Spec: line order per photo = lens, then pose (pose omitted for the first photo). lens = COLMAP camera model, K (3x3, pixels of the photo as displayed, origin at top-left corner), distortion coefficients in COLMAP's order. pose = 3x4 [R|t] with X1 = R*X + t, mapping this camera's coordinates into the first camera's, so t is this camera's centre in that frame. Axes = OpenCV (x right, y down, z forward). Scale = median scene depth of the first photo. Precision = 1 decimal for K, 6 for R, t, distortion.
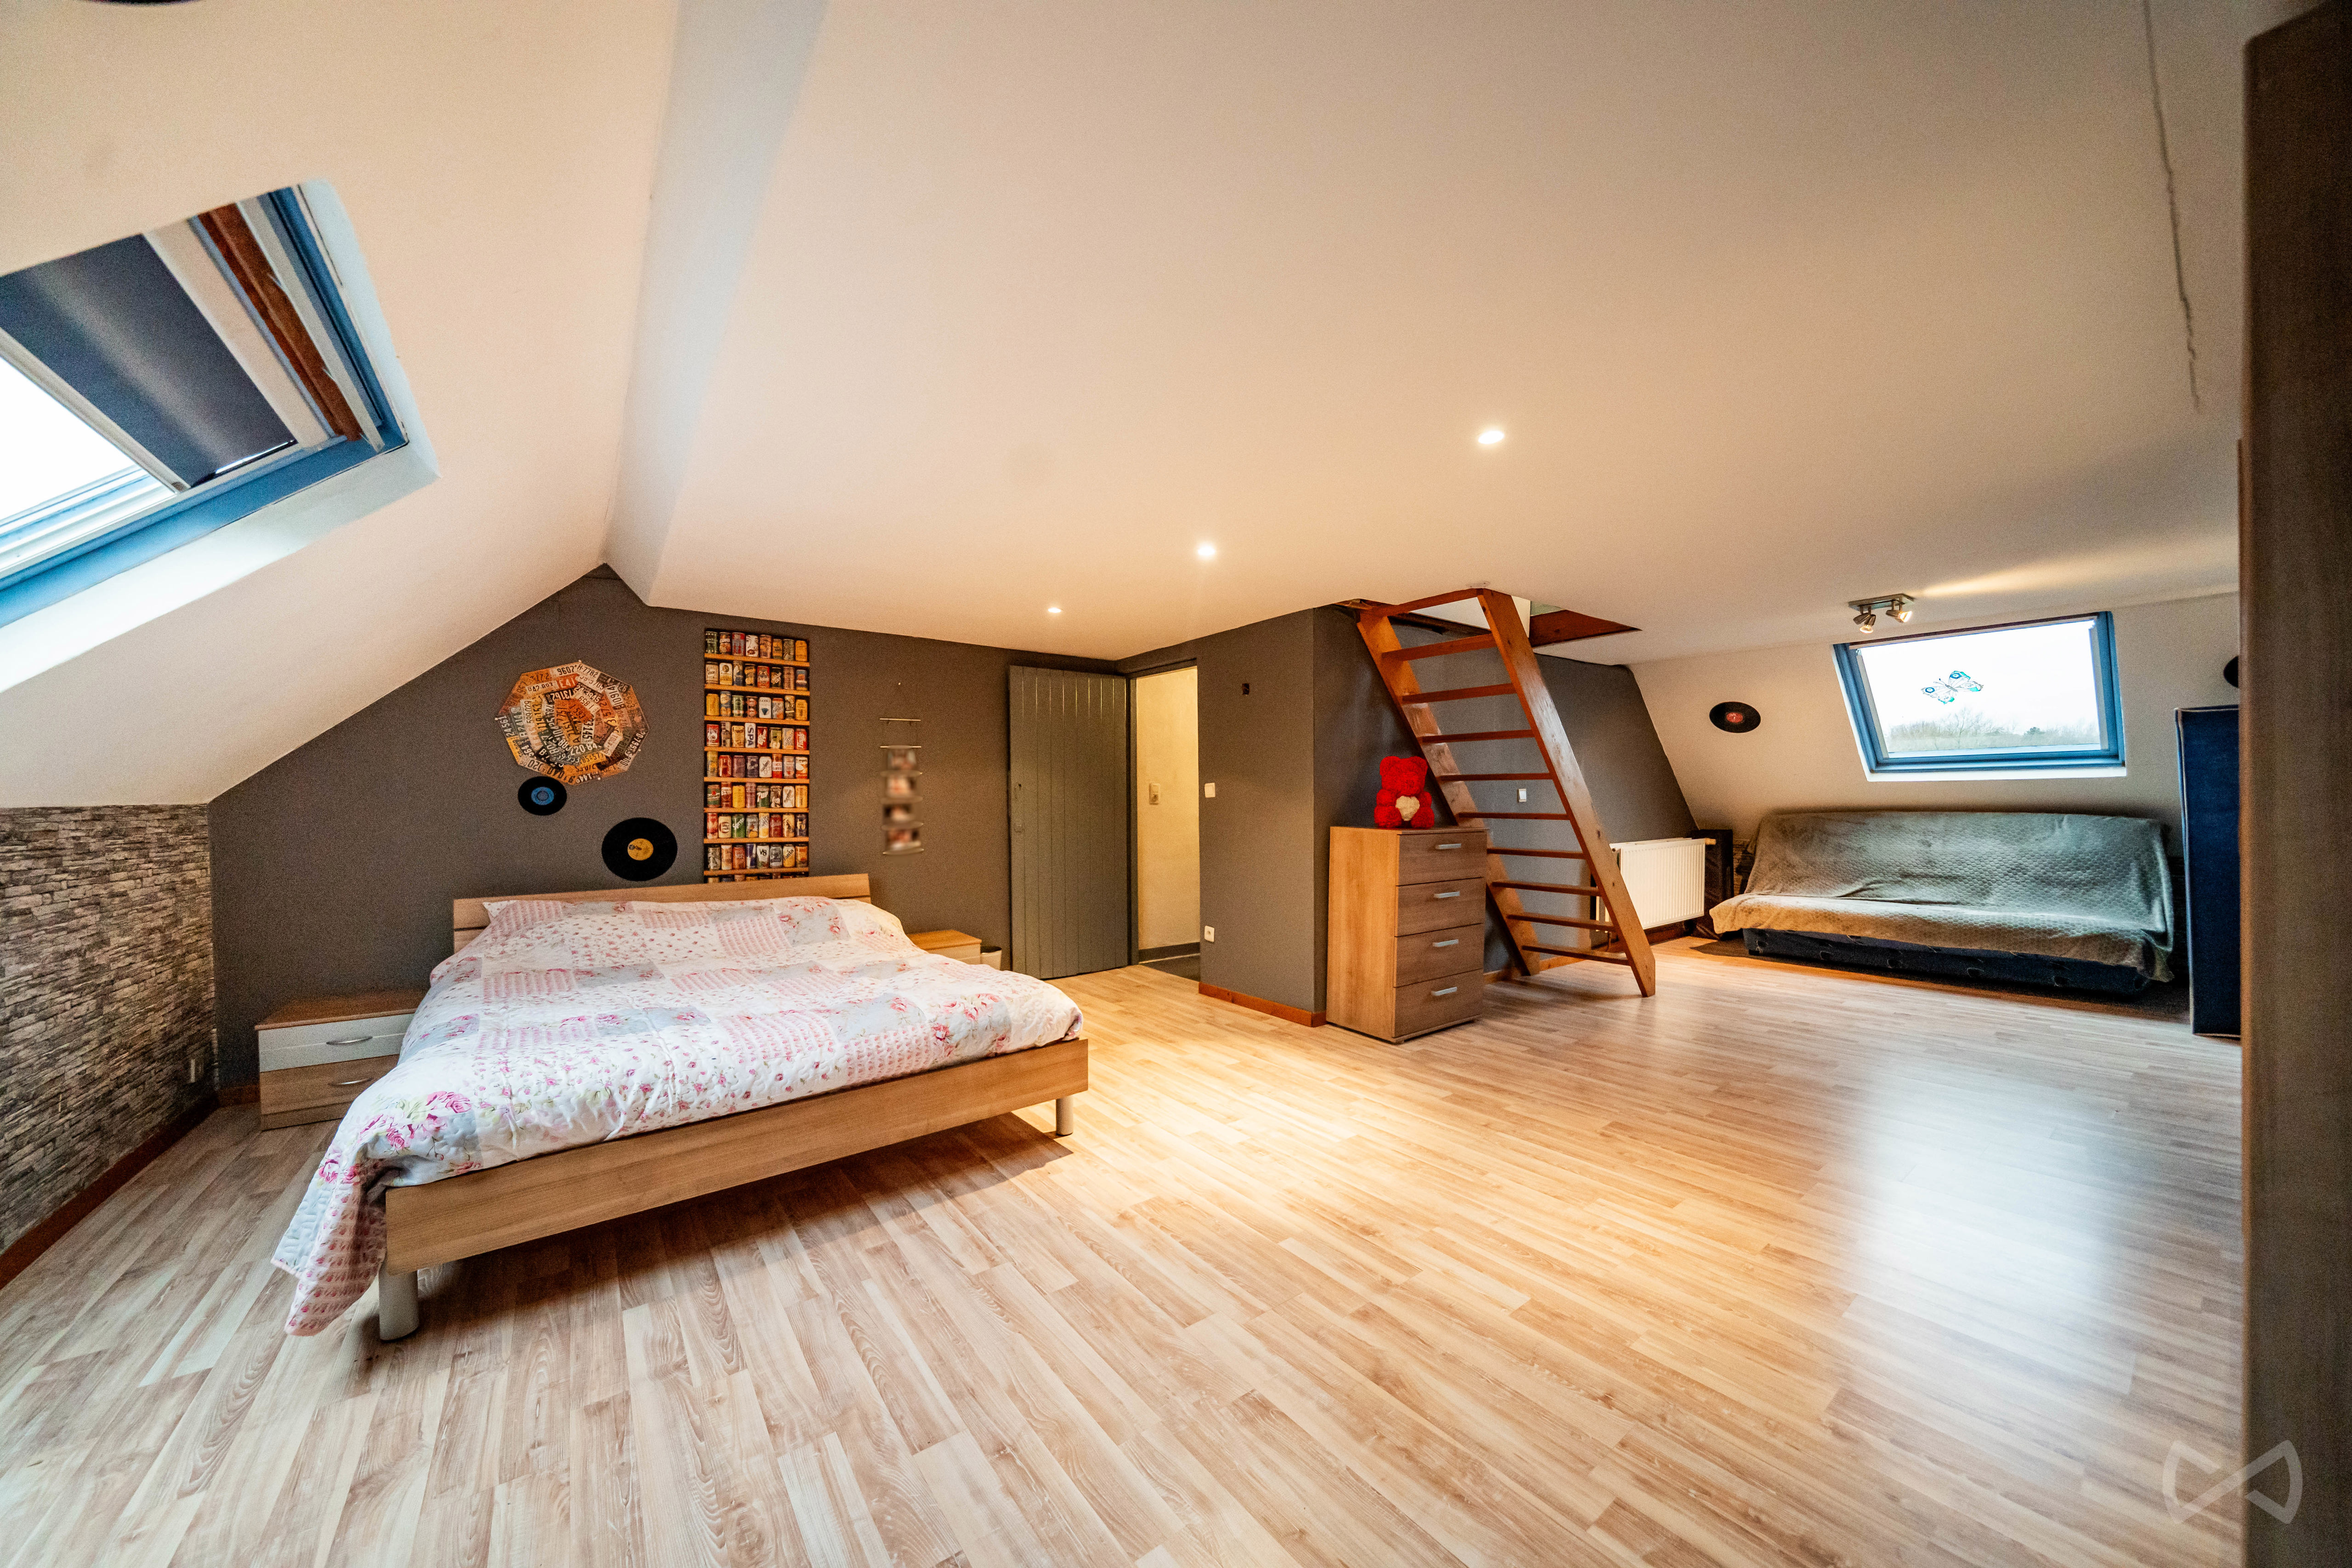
lens RADIAL K [[800.1, 0, 1165.4], [0, 800.1, 809.8], [0, 0, 1]] dist [-0.000338, -0.000054]
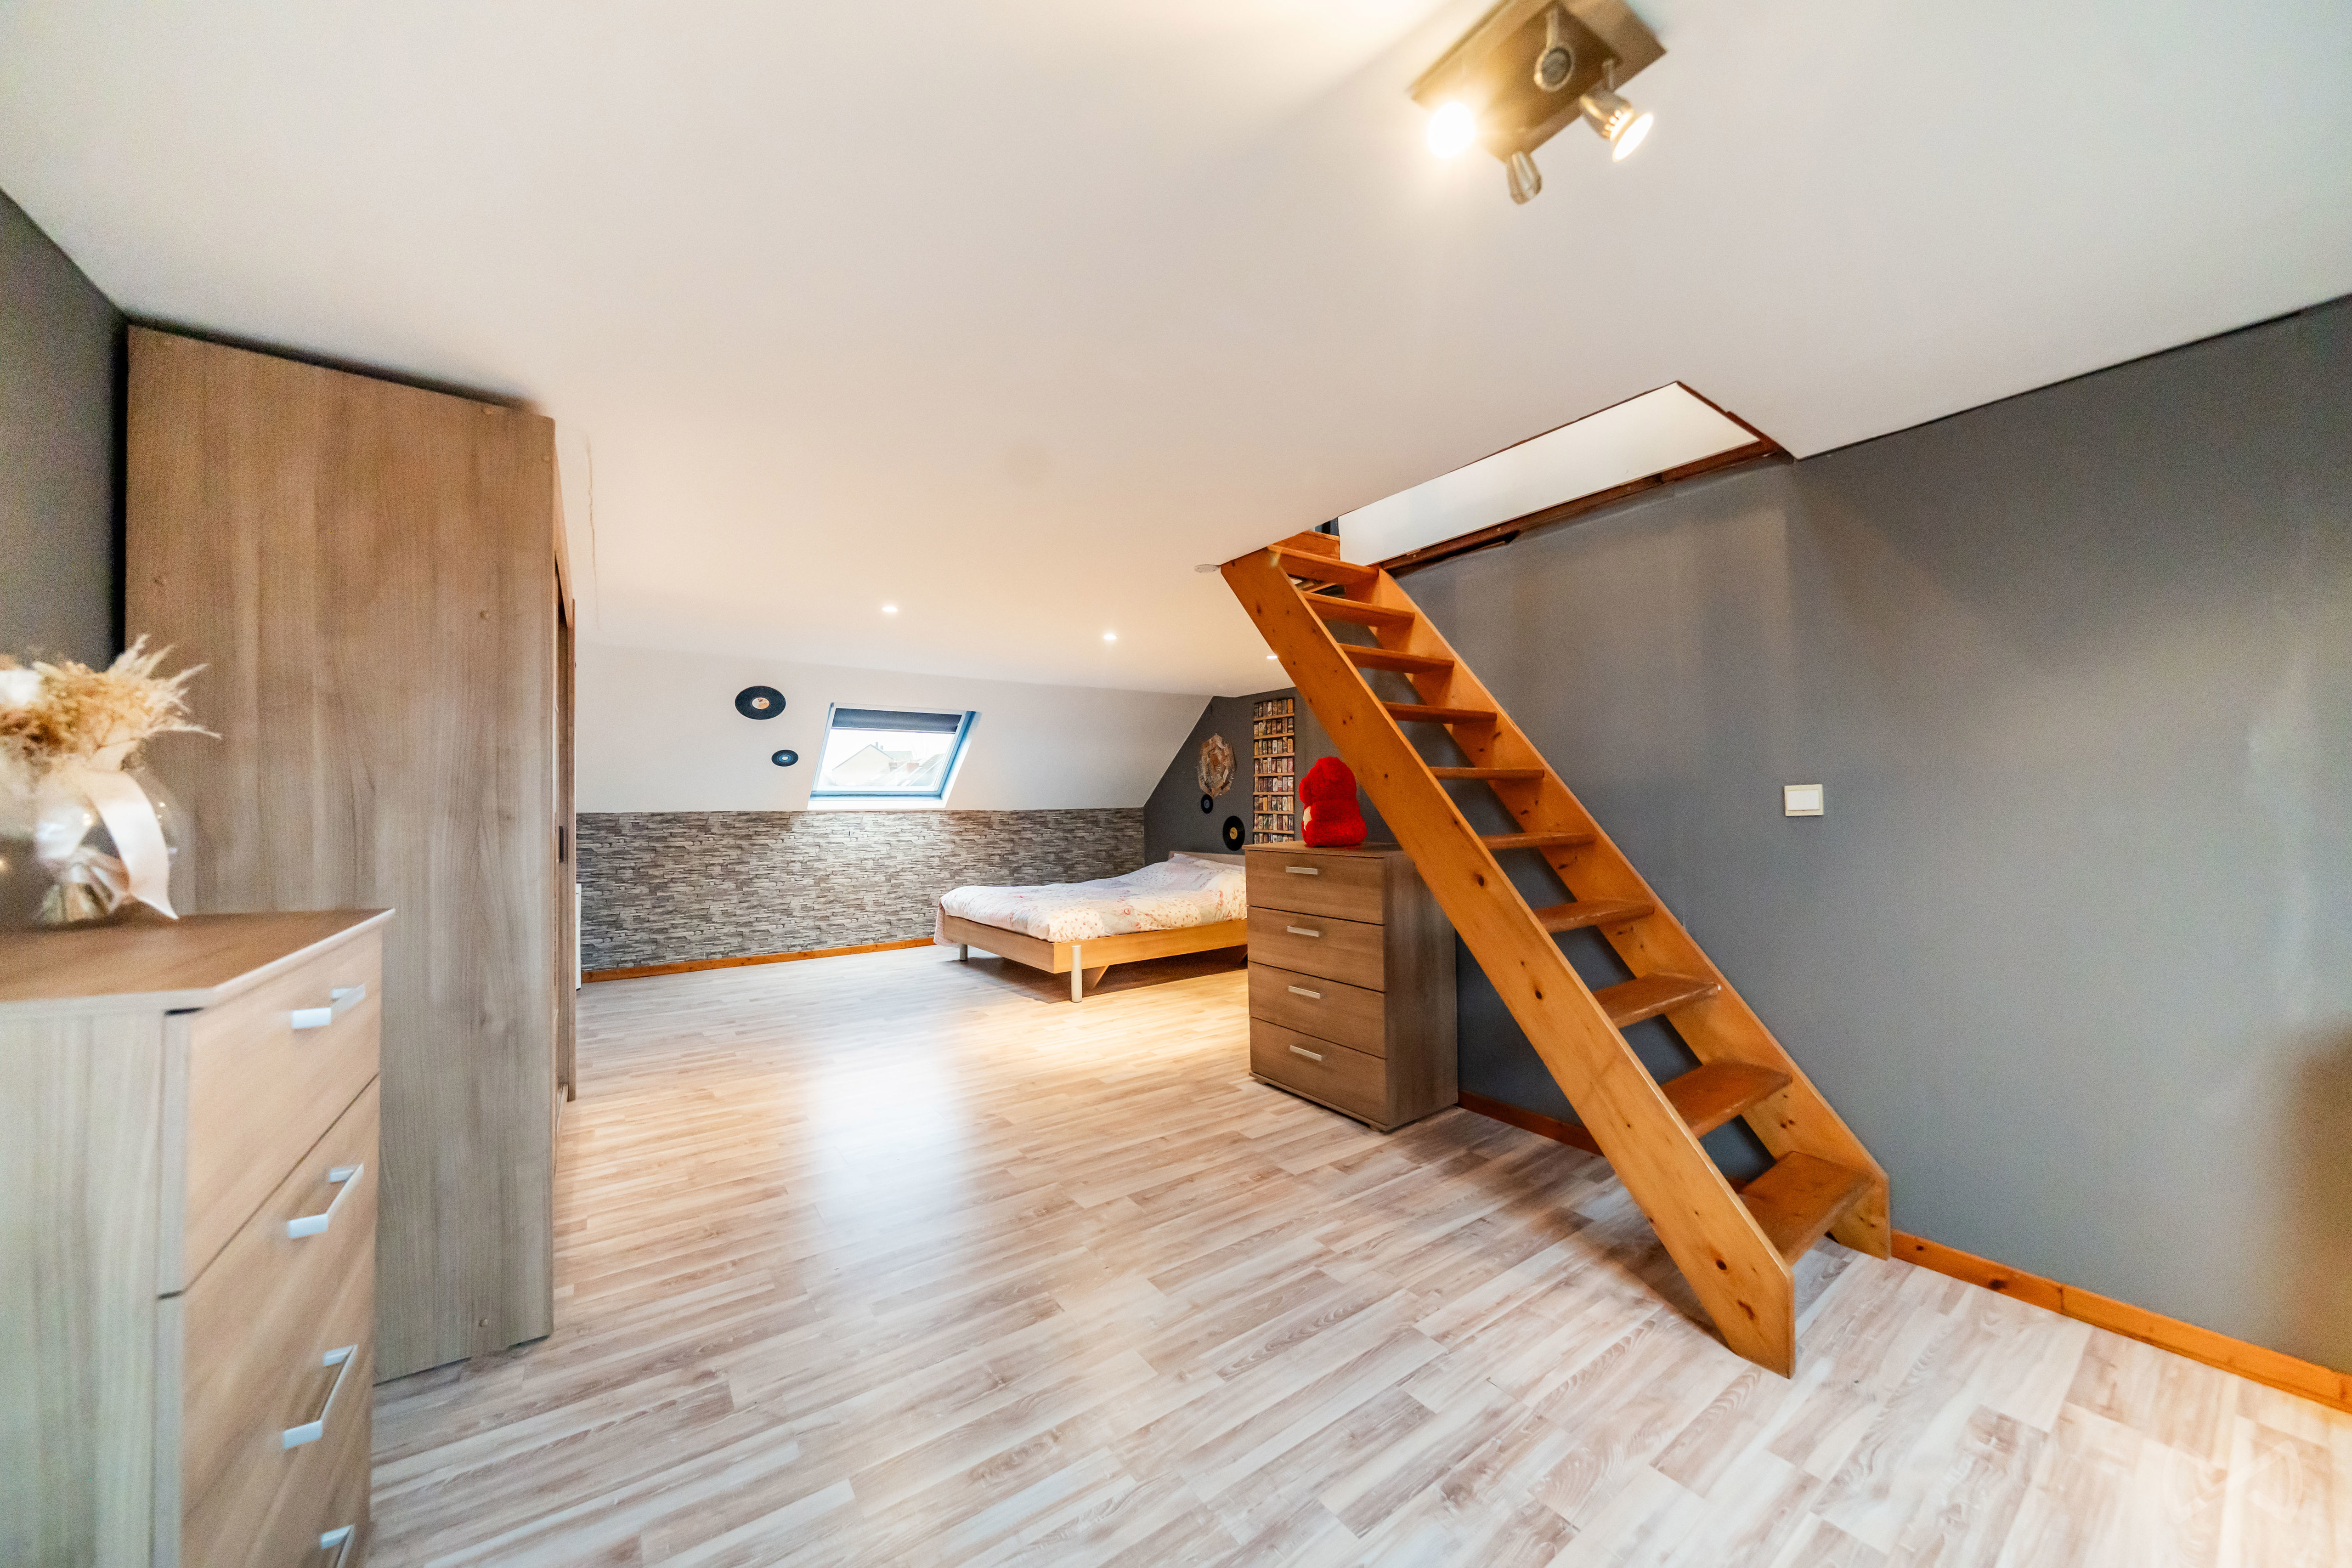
lens RADIAL K [[813.5, 0, 1173.1], [0, 813.5, 812.0], [0, 0, 1]] dist [-0.007319, -0.000090]
pose [[-0.022264, 0.013711, -0.999658, 1.199714], [-0.002883, 0.999901, 0.013778, -0.023792], [0.999748, 0.003189, -0.022222, 0.918218]]
